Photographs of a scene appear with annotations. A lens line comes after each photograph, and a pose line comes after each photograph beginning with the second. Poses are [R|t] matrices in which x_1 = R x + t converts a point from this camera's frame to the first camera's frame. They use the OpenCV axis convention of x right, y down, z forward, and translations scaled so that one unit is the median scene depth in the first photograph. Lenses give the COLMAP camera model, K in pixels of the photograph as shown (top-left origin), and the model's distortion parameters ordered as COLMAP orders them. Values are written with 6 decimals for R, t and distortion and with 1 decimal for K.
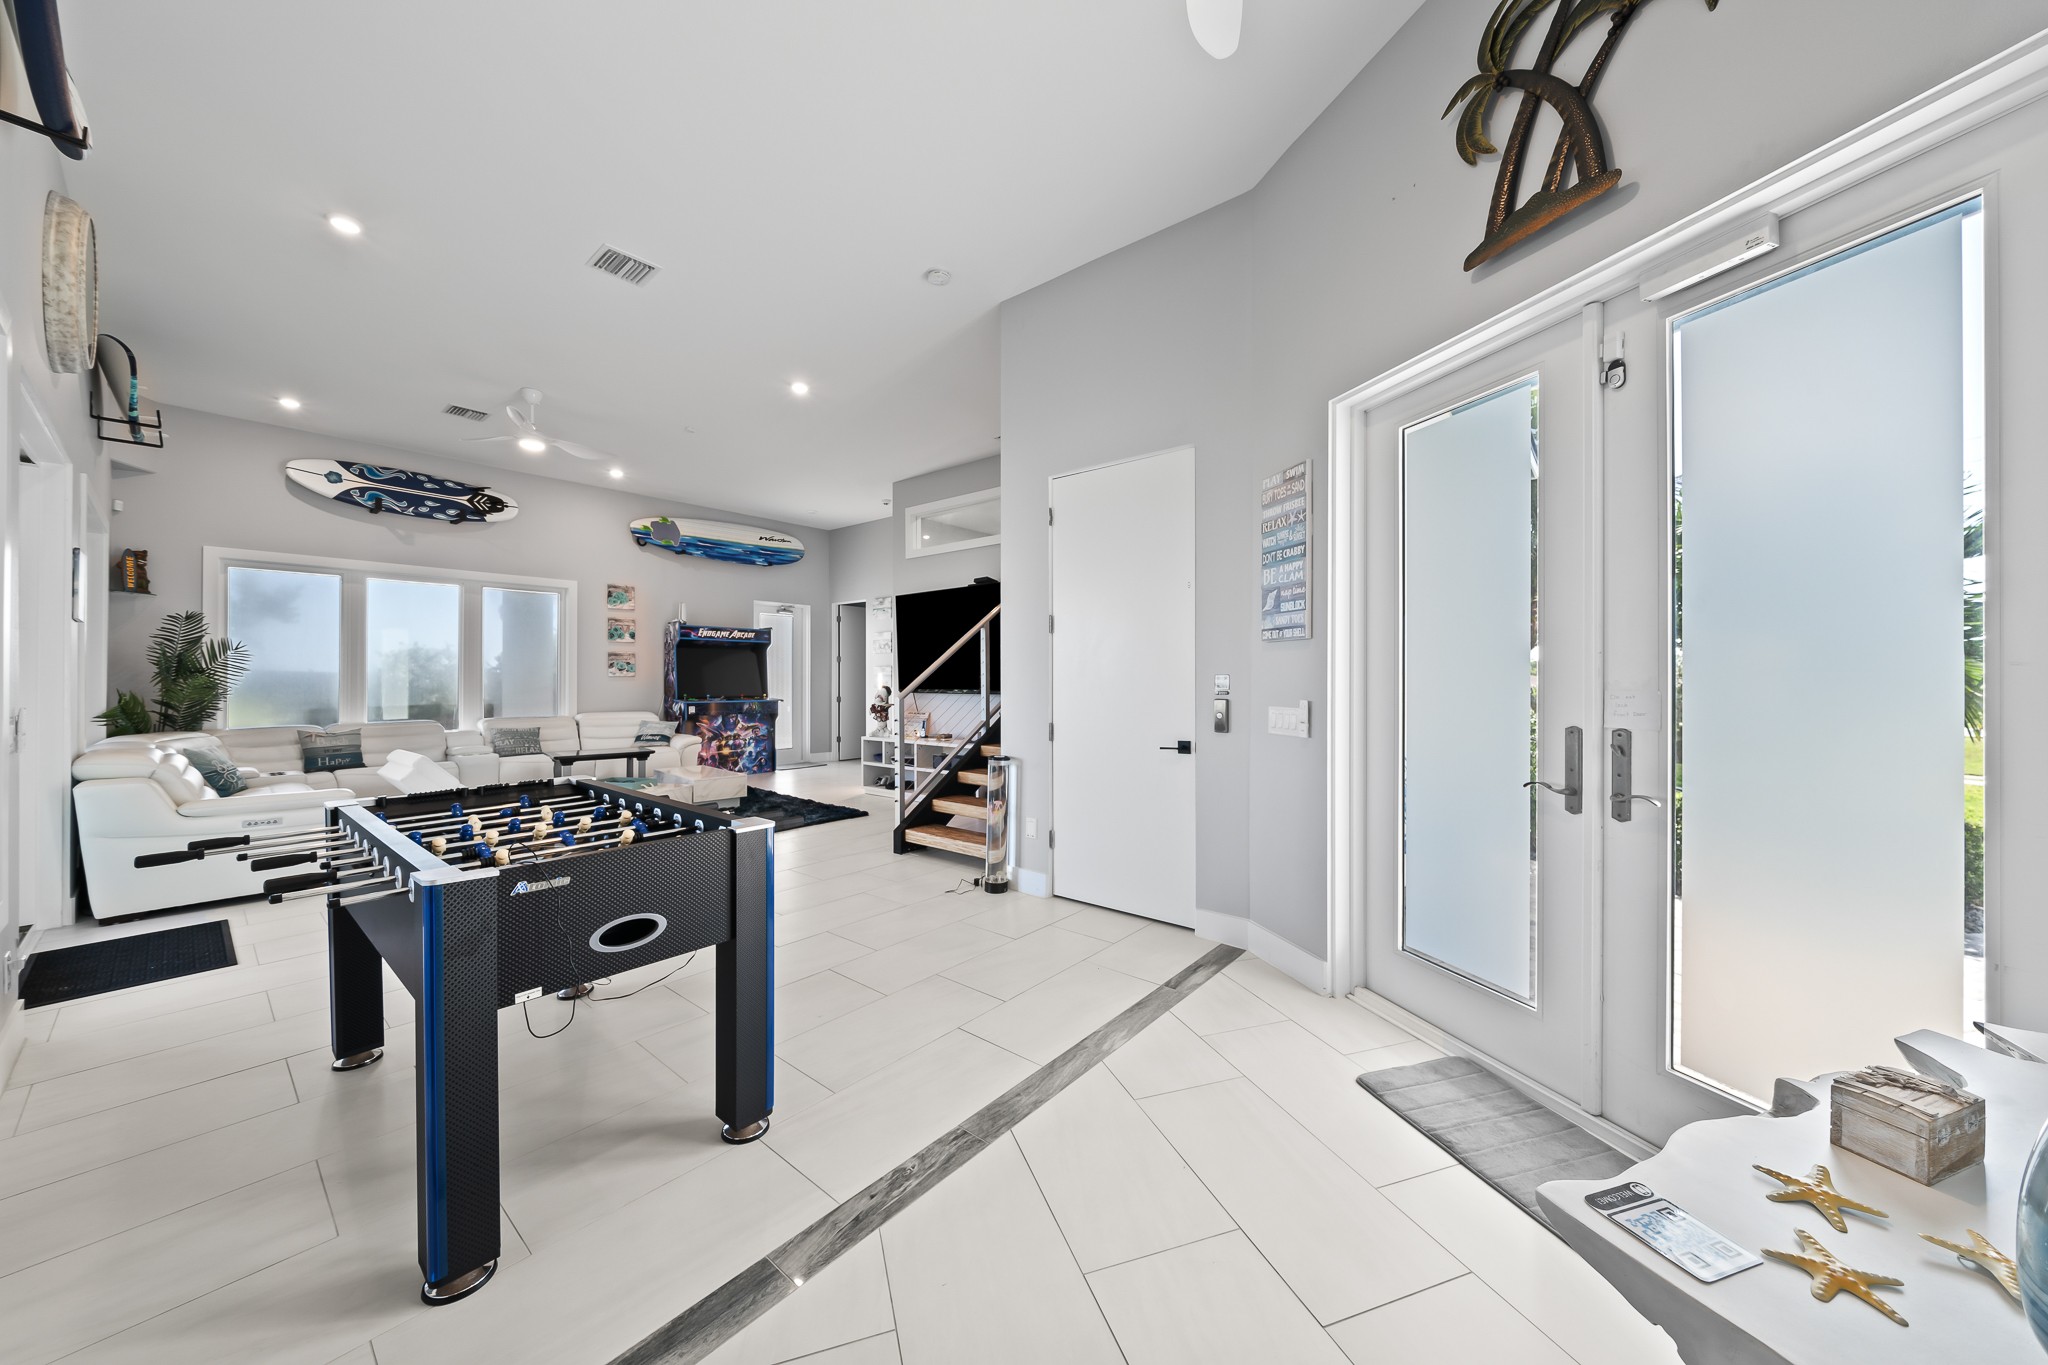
lens RADIAL K [[725.9, 0, 1026.2], [0, 725.9, 682.6], [0, 0, 1]] dist [-0.002150, -0.000232]
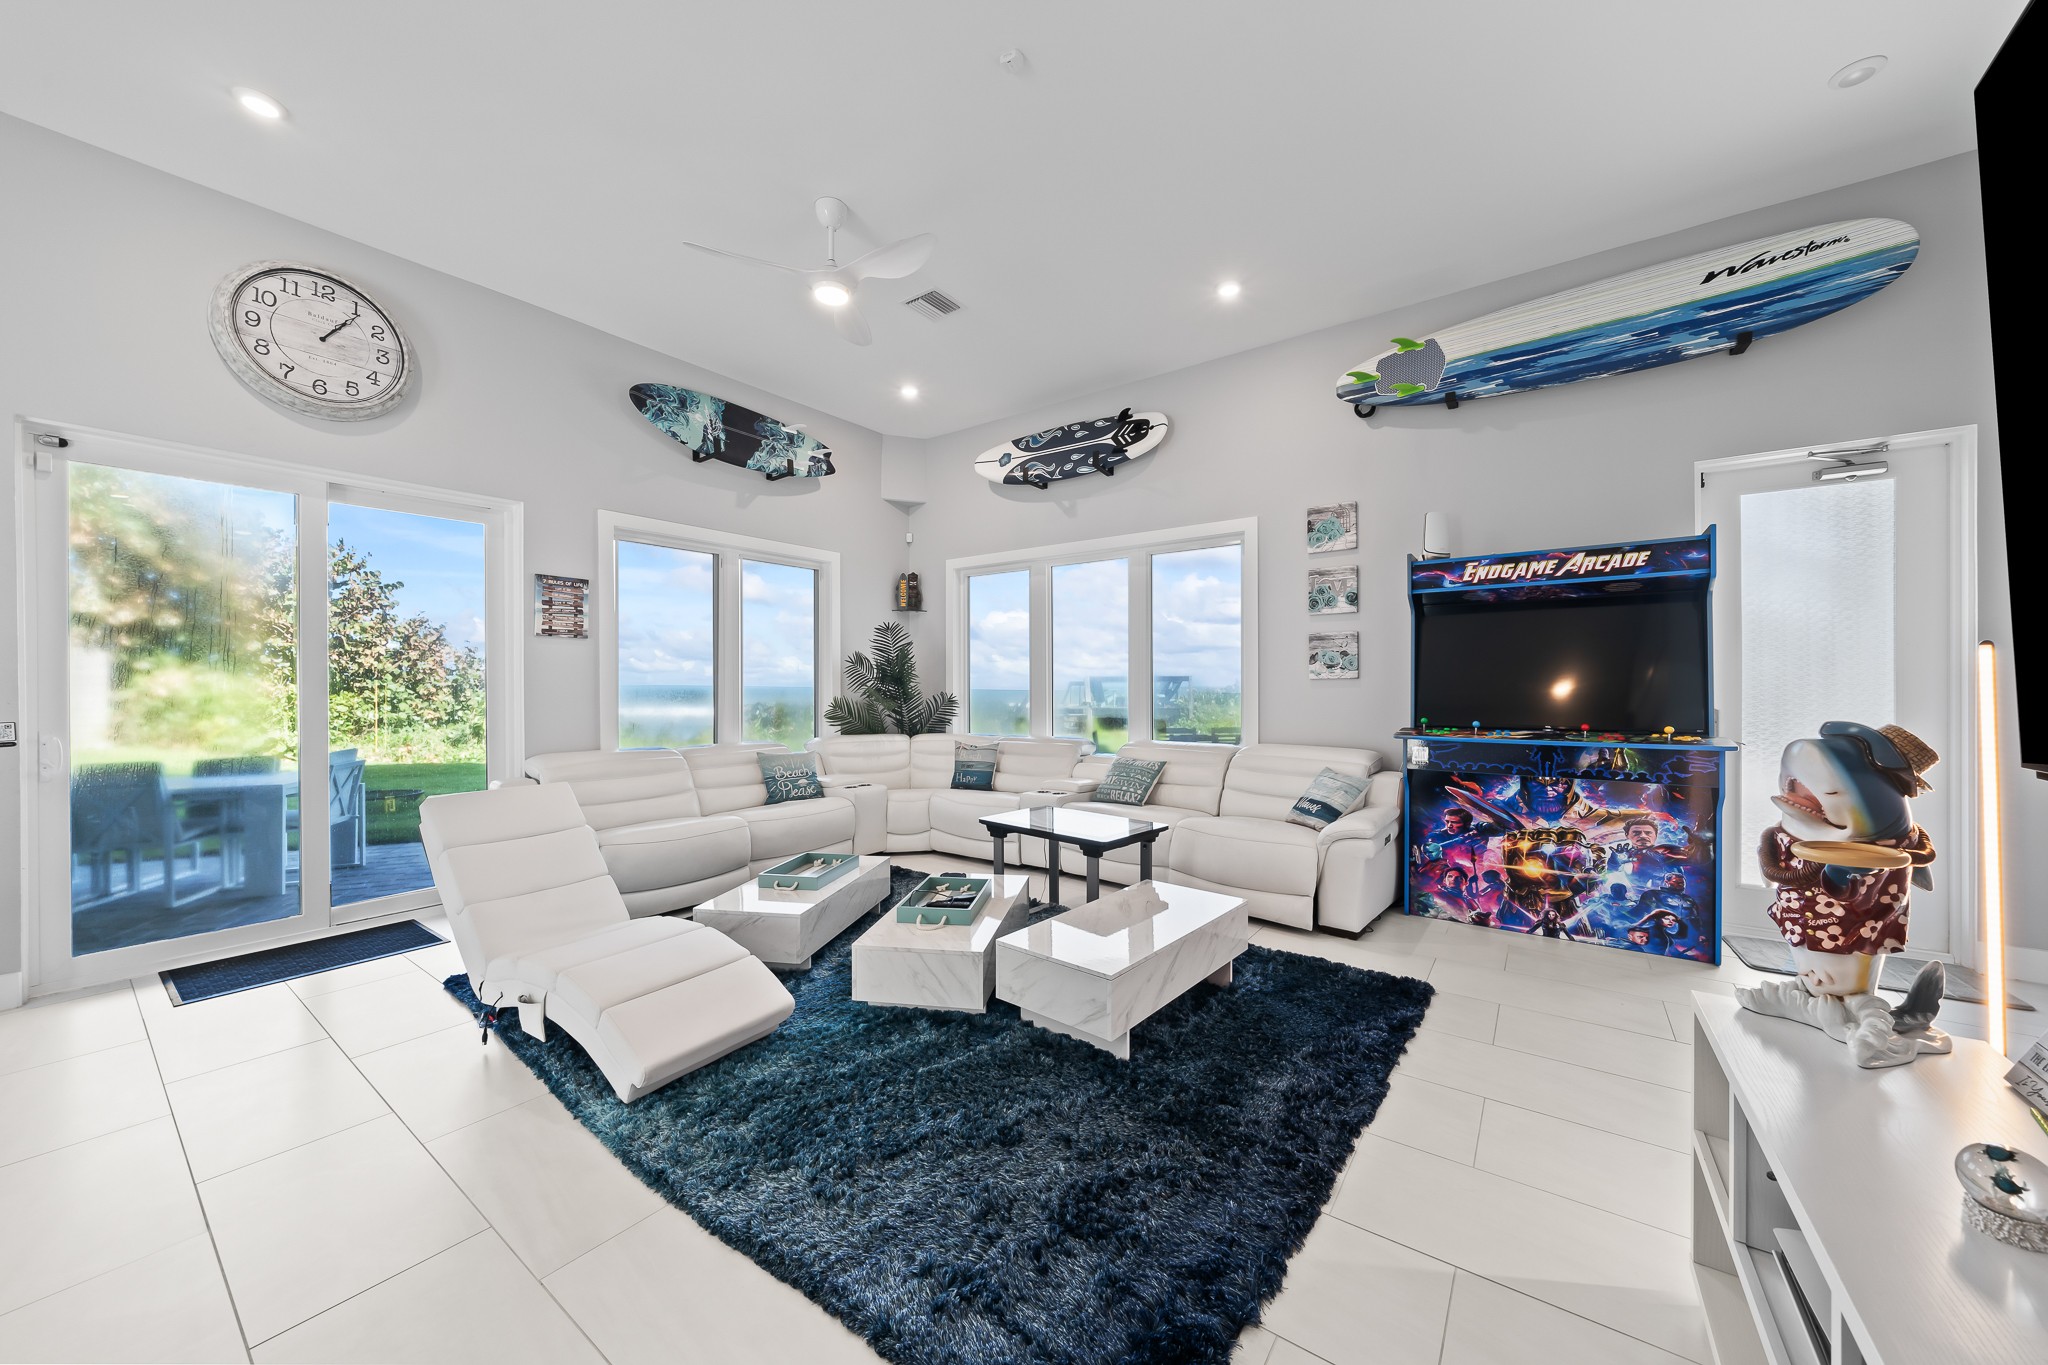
lens RADIAL K [[725.9, 0, 1026.2], [0, 725.9, 682.6], [0, 0, 1]] dist [-0.002150, -0.000232]
pose [[0.071350, -0.005313, -0.997437, -0.047792], [0.000366, 0.999986, -0.005301, -0.002939], [0.997451, 0.000013, 0.071351, 0.717887]]
